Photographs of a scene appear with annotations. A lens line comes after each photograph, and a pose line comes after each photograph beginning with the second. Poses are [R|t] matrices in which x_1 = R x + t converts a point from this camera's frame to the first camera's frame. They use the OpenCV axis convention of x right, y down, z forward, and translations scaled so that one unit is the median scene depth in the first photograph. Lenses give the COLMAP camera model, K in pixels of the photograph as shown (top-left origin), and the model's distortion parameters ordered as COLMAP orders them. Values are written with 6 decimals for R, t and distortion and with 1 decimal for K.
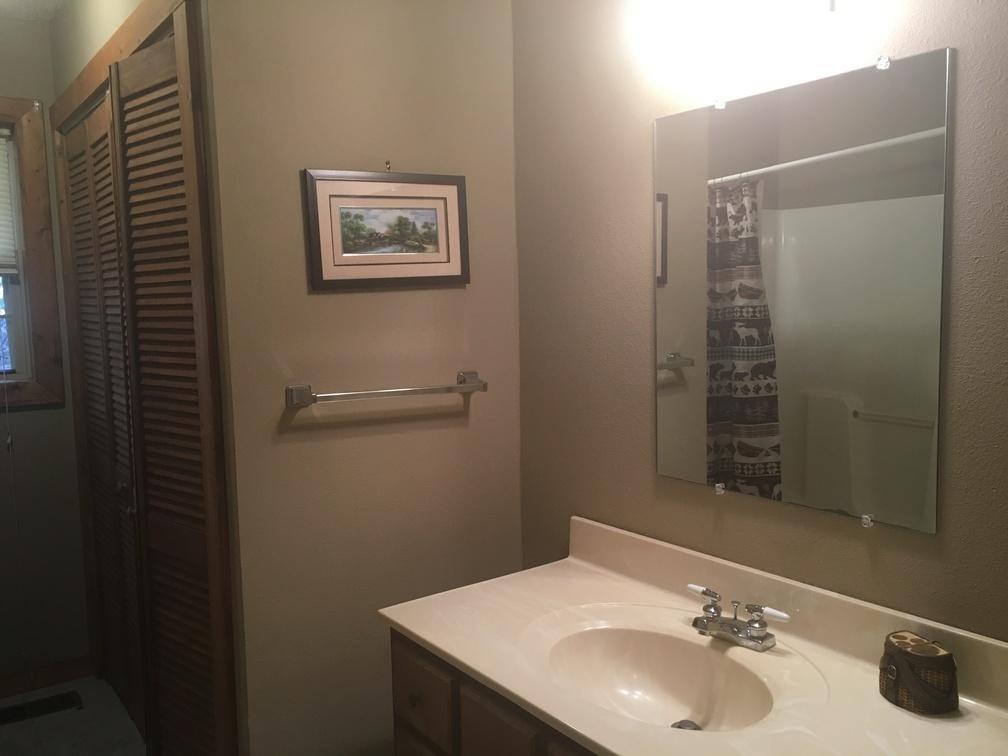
lens RADIAL K [[845.7, 0, 502.2], [0, 845.7, 381.6], [0, 0, 1]] dist [0.009729, -0.011645]
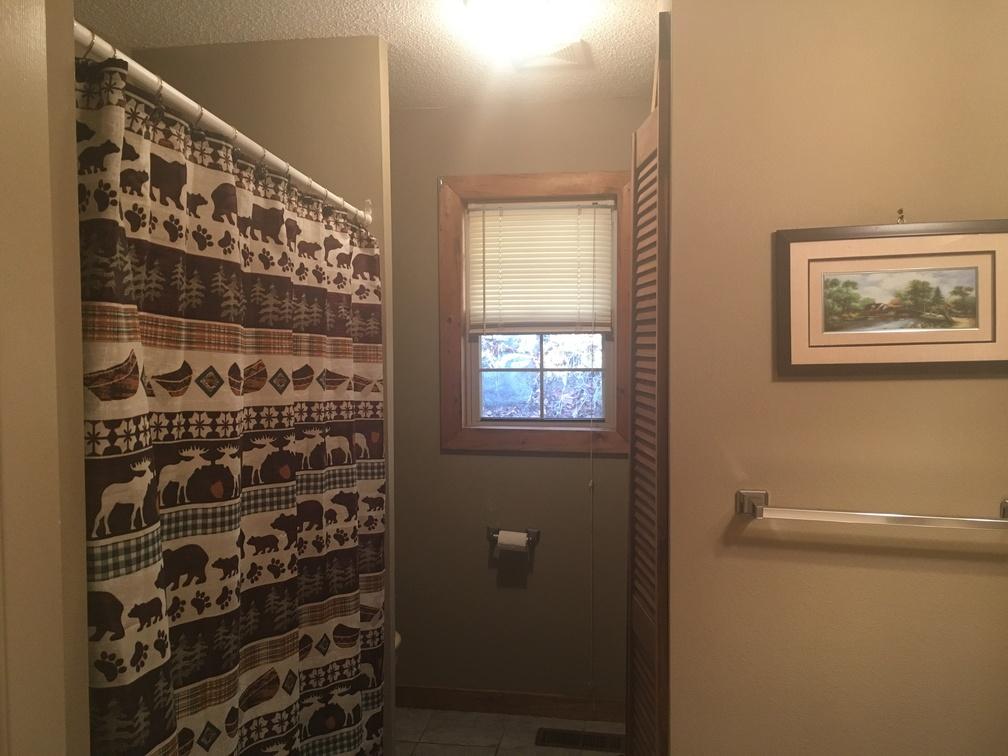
lens RADIAL K [[845.7, 0, 503.1], [0, 845.7, 369.9], [0, 0, 1]] dist [0.009729, -0.011645]
pose [[0.695600, 0.048903, -0.716763, 0.167304], [-0.086566, 0.996117, -0.016047, -0.074388], [0.713195, 0.073210, 0.697133, 0.228693]]
